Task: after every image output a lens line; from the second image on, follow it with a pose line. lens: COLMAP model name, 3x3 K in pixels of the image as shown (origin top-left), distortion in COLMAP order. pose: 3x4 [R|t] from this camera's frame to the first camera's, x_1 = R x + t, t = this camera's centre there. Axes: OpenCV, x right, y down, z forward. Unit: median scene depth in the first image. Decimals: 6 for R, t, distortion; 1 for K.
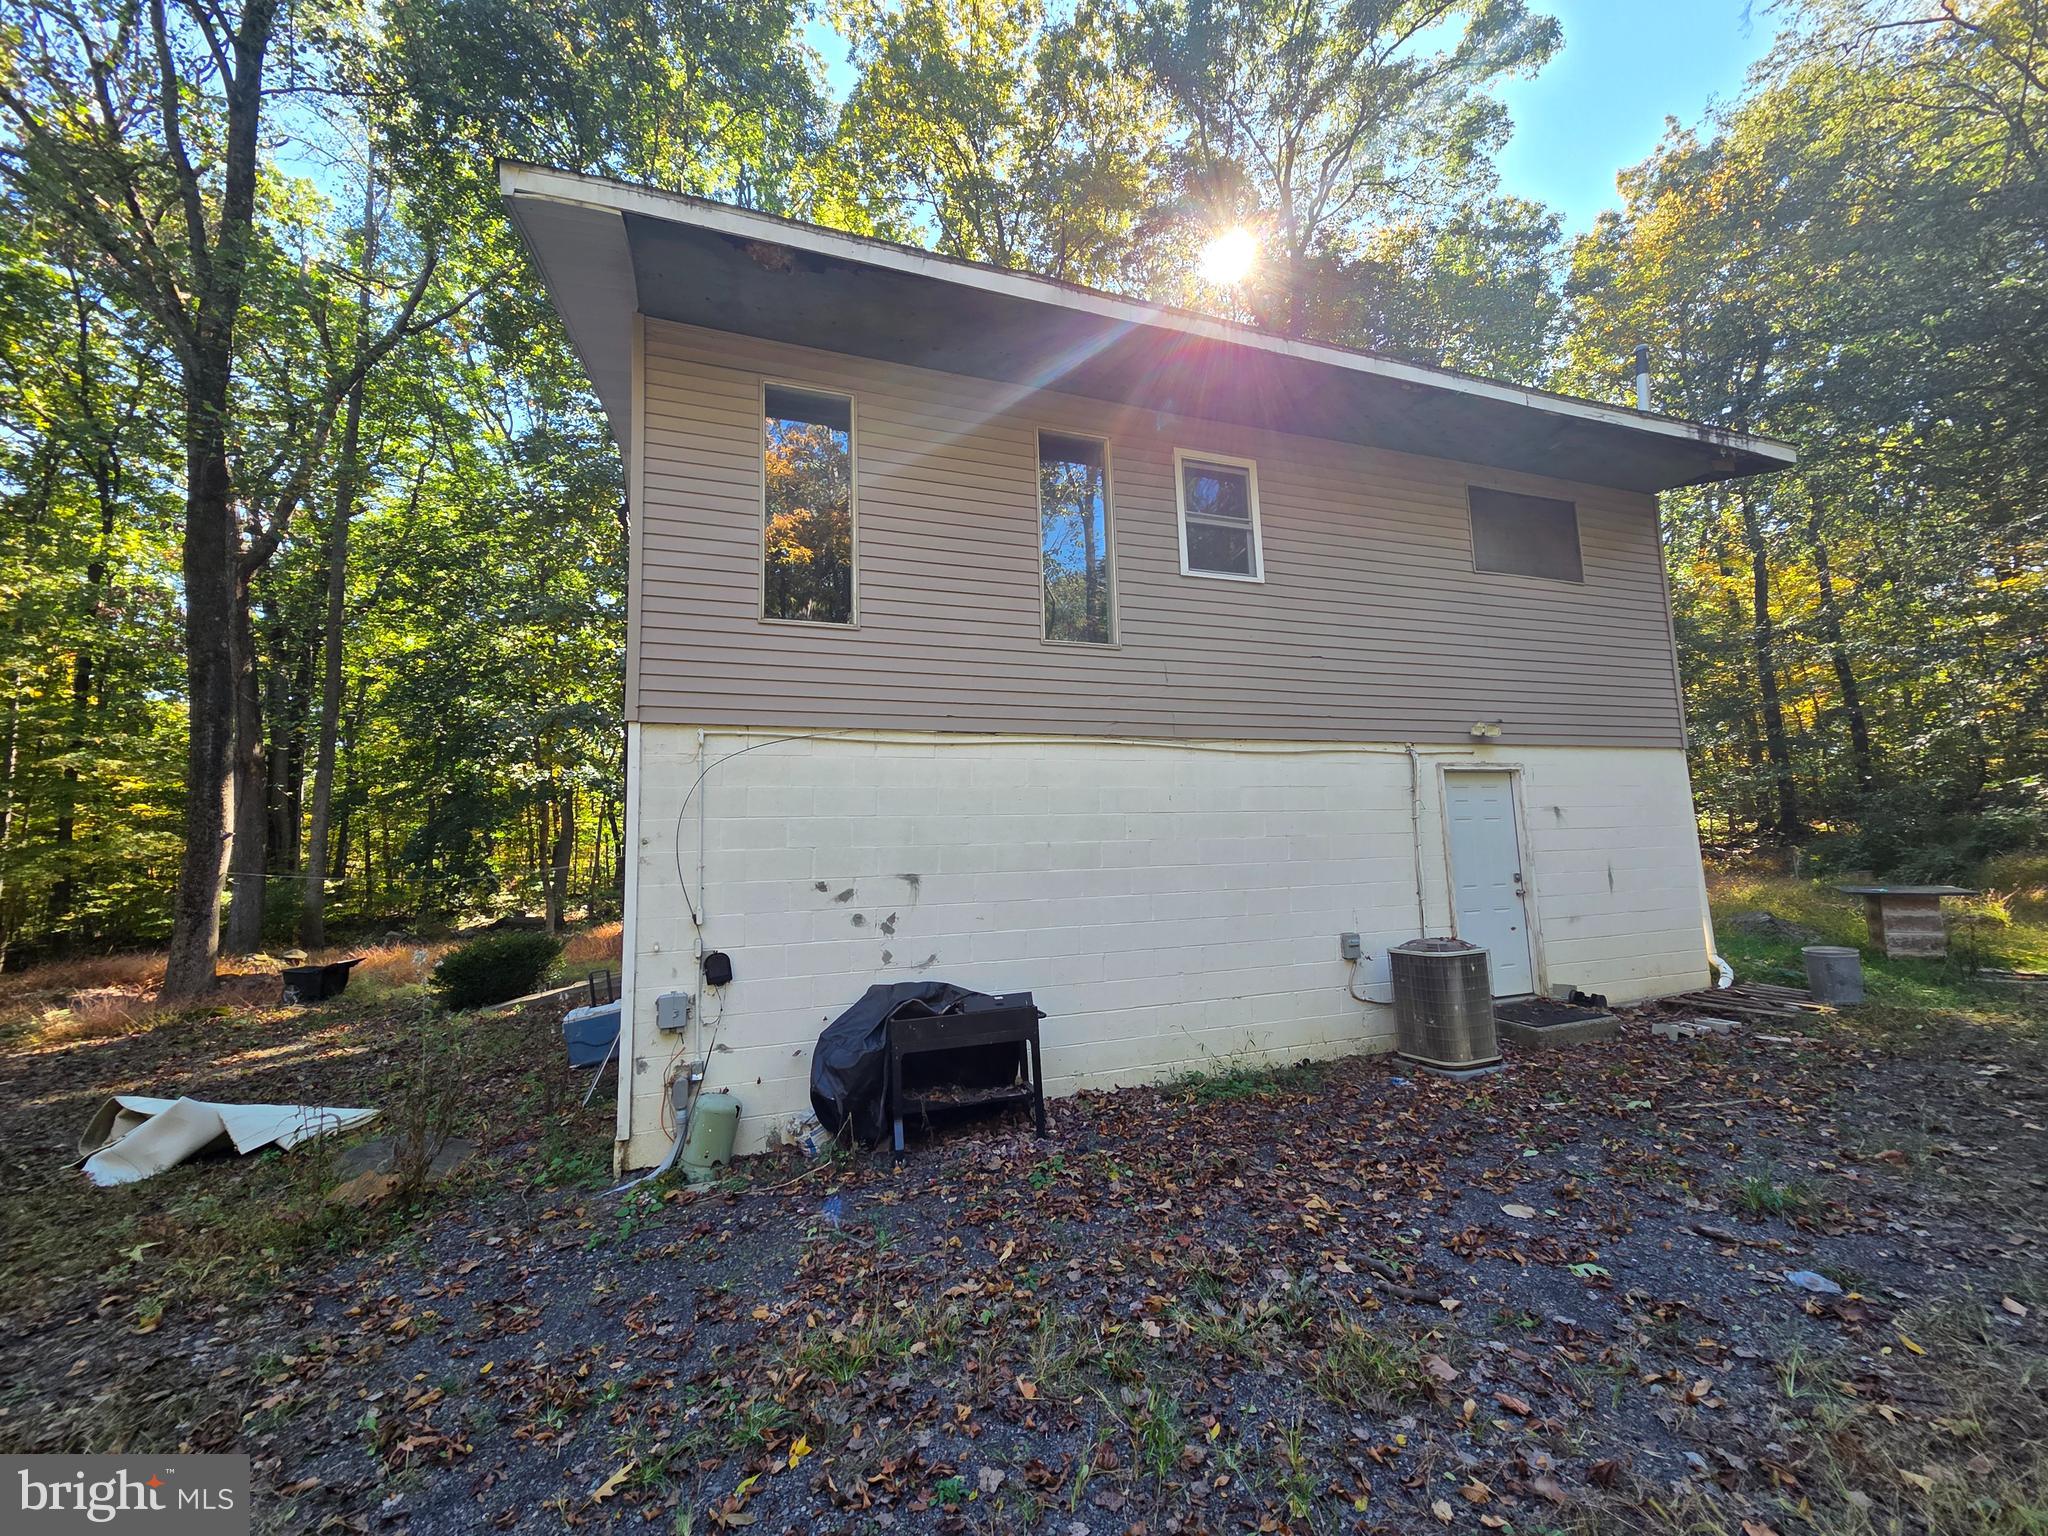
lens RADIAL K [[841.4, 0, 1028.4], [0, 841.4, 769.7], [0, 0, 1]] dist [-0.001255, -0.001192]
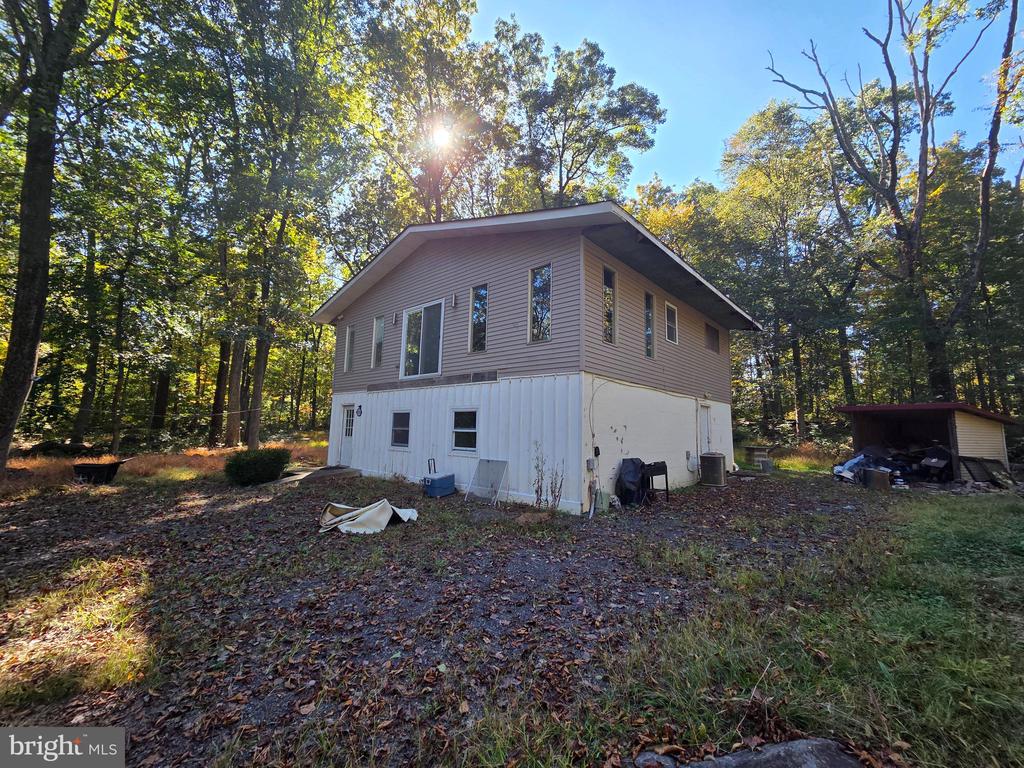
lens RADIAL K [[420.7, 0, 508.2], [0, 420.7, 382.8], [0, 0, 1]] dist [-0.001255, -0.001192]
pose [[0.891995, 0.102686, 0.440228, -1.267977], [-0.097255, 0.994646, -0.034947, 0.060690], [-0.441459, -0.011642, 0.897206, -0.255367]]
